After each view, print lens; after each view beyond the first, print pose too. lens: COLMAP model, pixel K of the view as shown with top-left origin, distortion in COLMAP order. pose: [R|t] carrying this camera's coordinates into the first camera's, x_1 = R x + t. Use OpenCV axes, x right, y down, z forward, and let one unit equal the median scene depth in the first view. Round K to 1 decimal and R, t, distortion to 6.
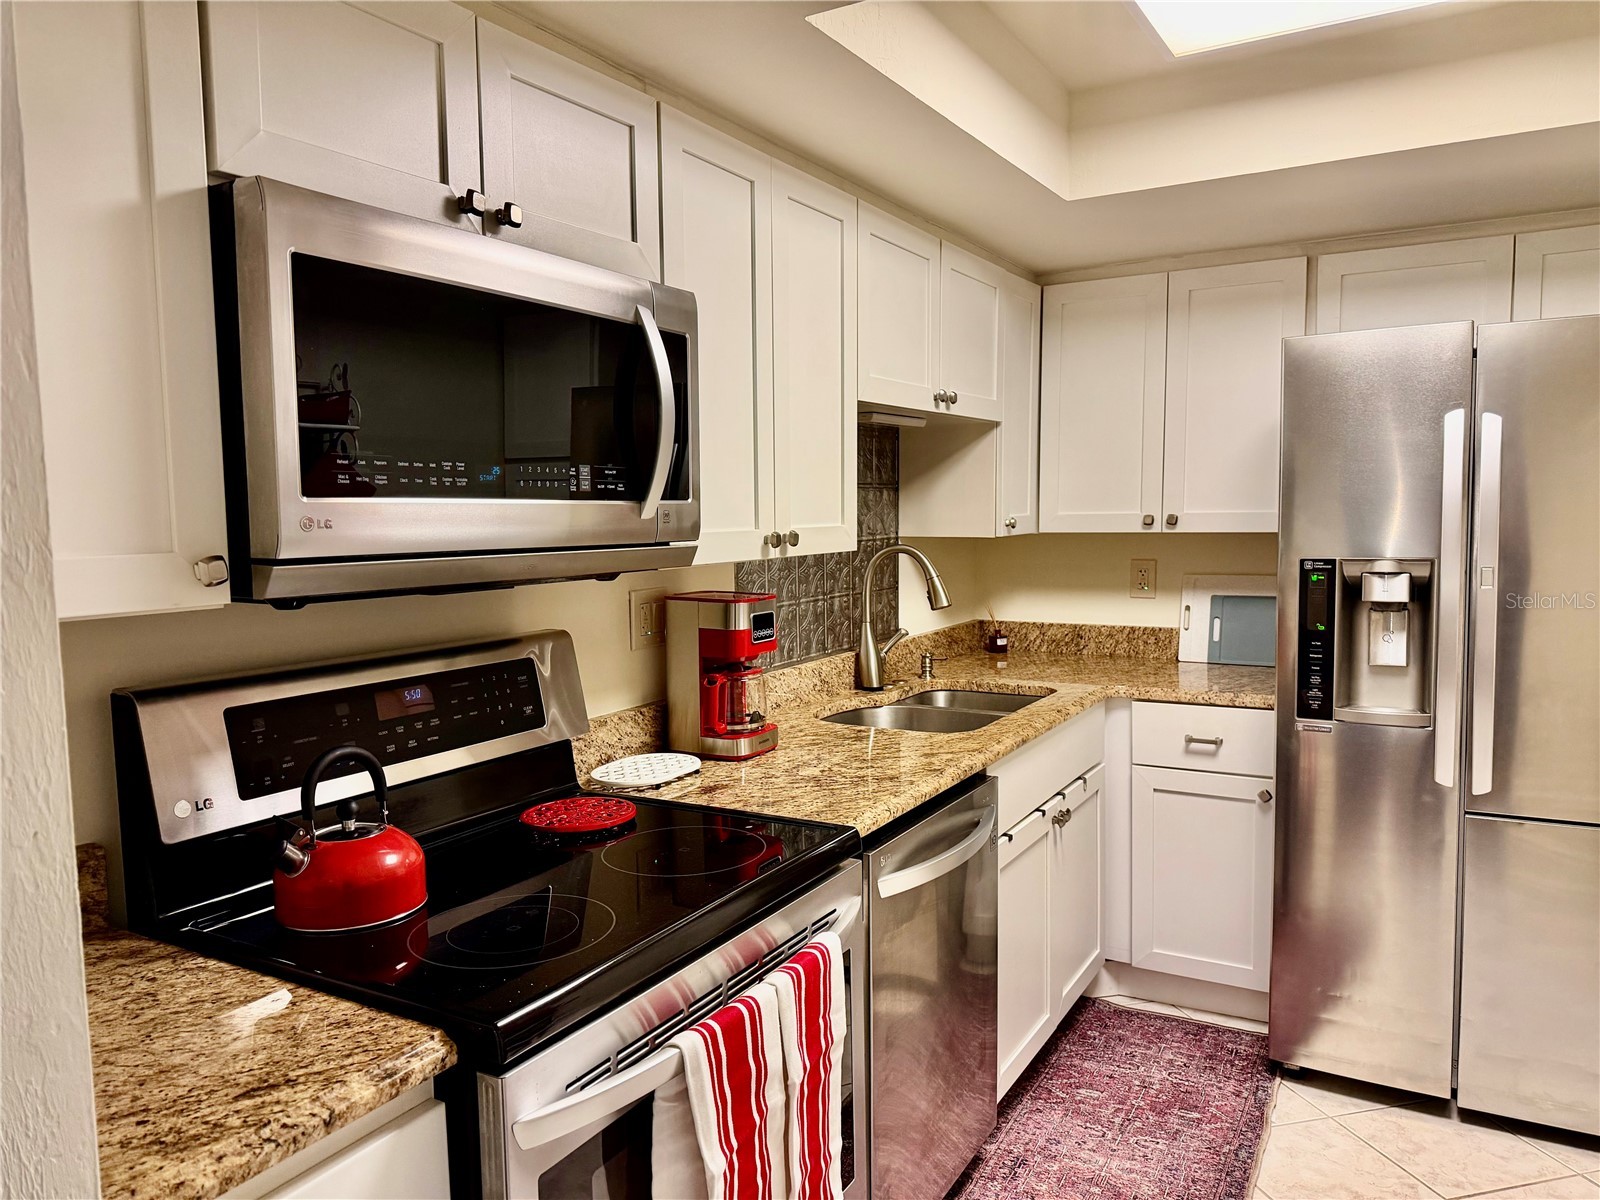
lens RADIAL K [[1131.1, 0, 806.0], [0, 1131.1, 614.9], [0, 0, 1]] dist [0.047562, -0.051599]
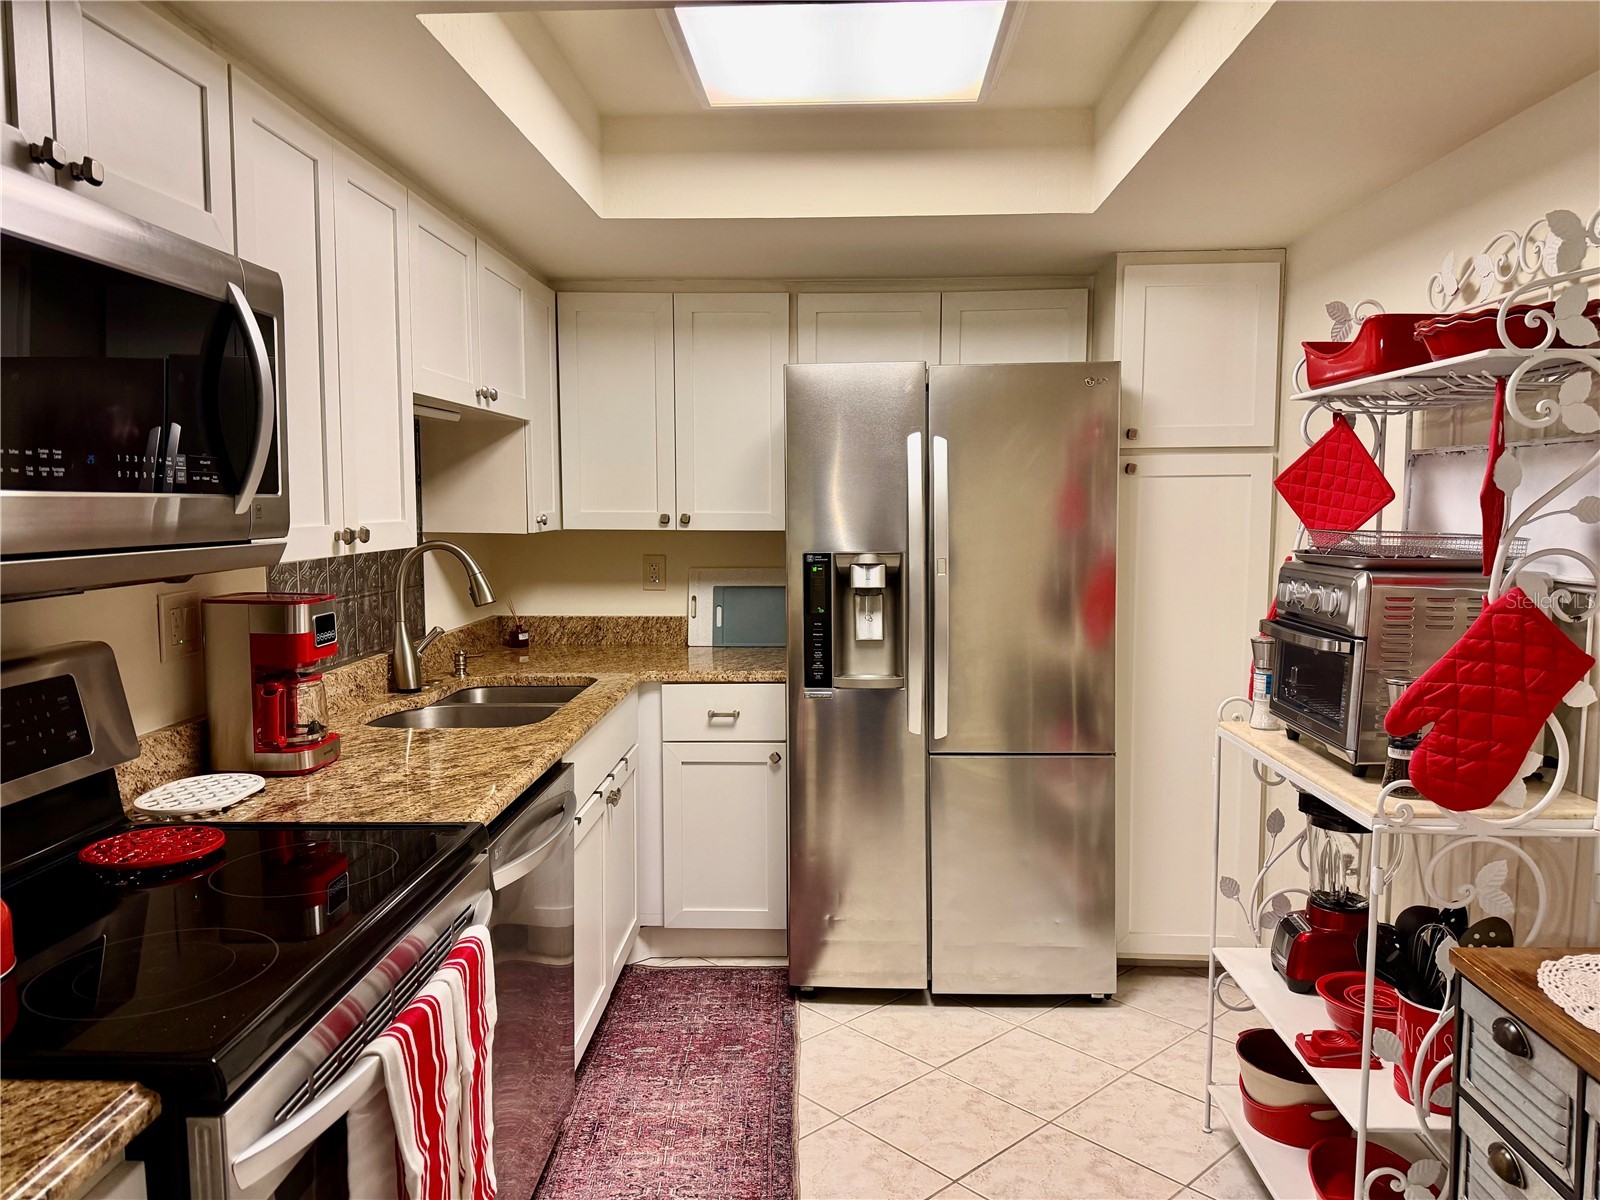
lens RADIAL K [[1131.1, 0, 800.2], [0, 1131.1, 606.2], [0, 0, 1]] dist [0.047562, -0.051599]
pose [[0.880724, -0.031099, 0.472608, -0.135392], [0.032820, 0.999451, 0.004604, 0.000209], [-0.472492, 0.011457, 0.881261, -0.024467]]
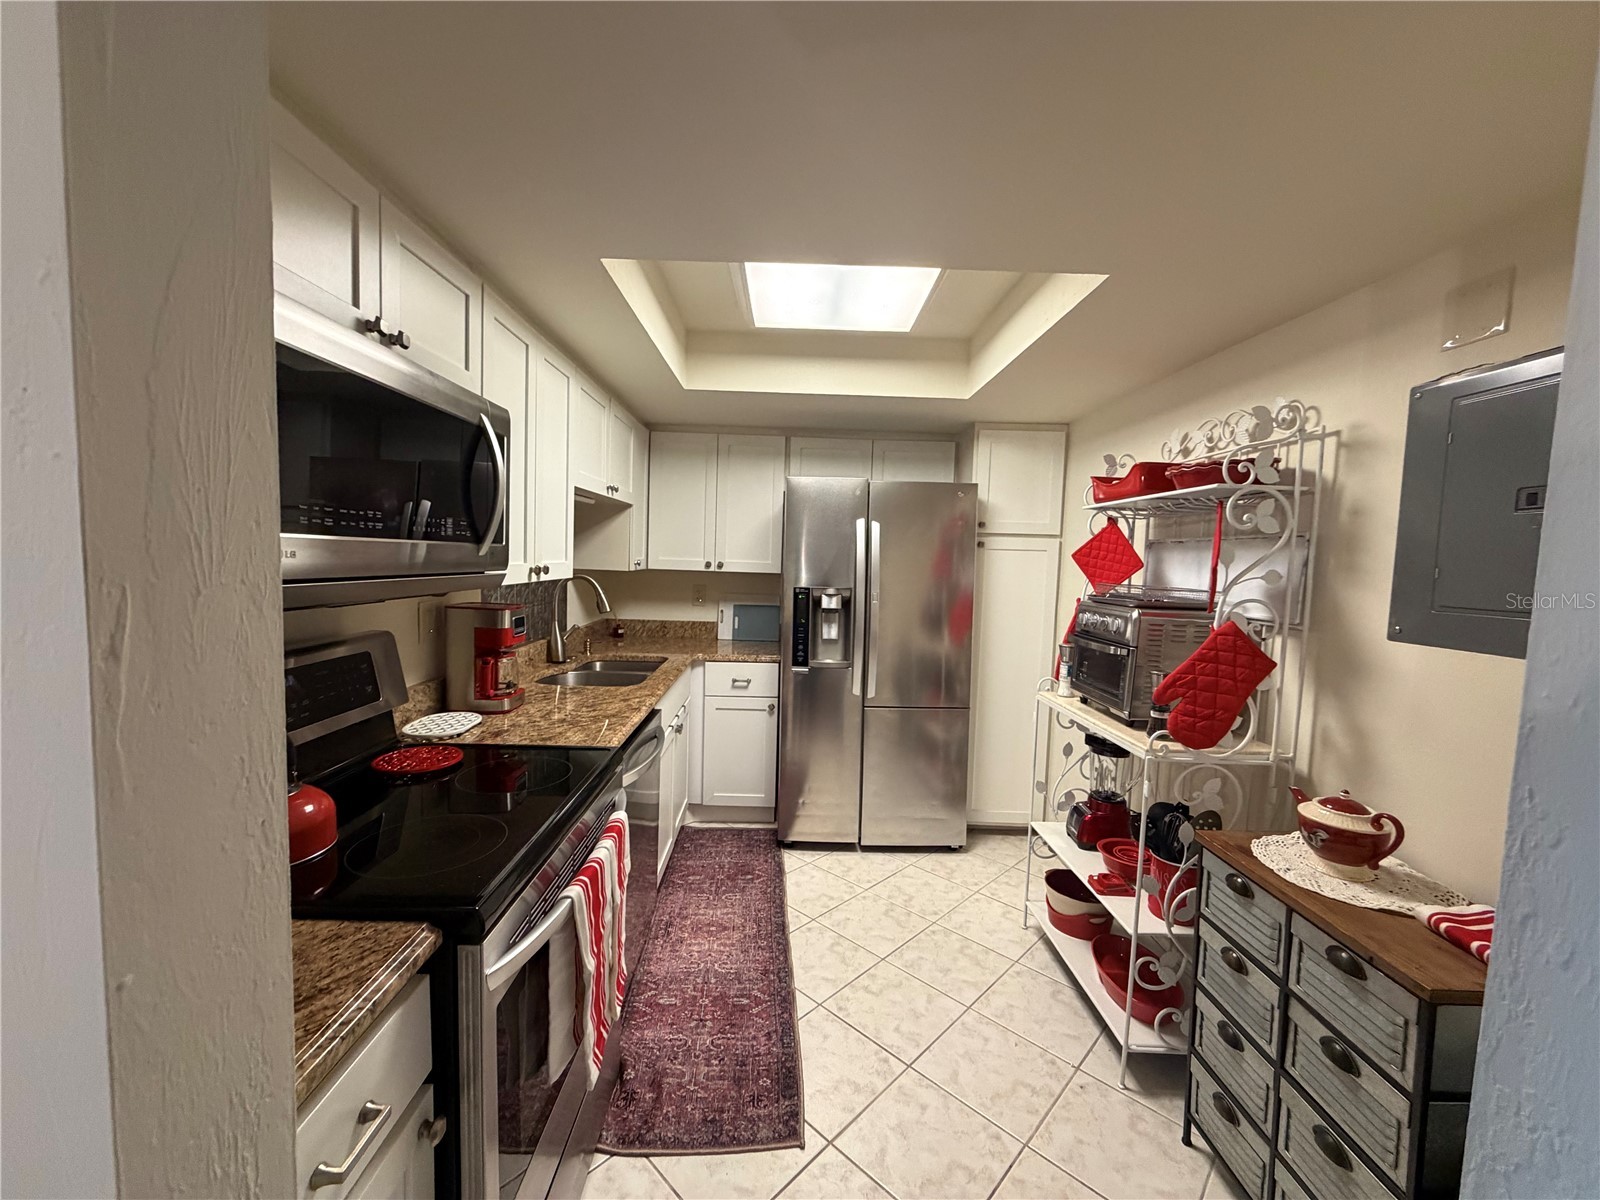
lens RADIAL K [[637.1, 0, 792.2], [0, 637.1, 604.0], [0, 0, 1]] dist [0.000191, 0.000066]
pose [[0.854586, 0.001327, 0.519309, -0.169817], [0.005884, 0.999908, -0.012238, -0.006140], [-0.519277, 0.013514, 0.854499, 0.049431]]
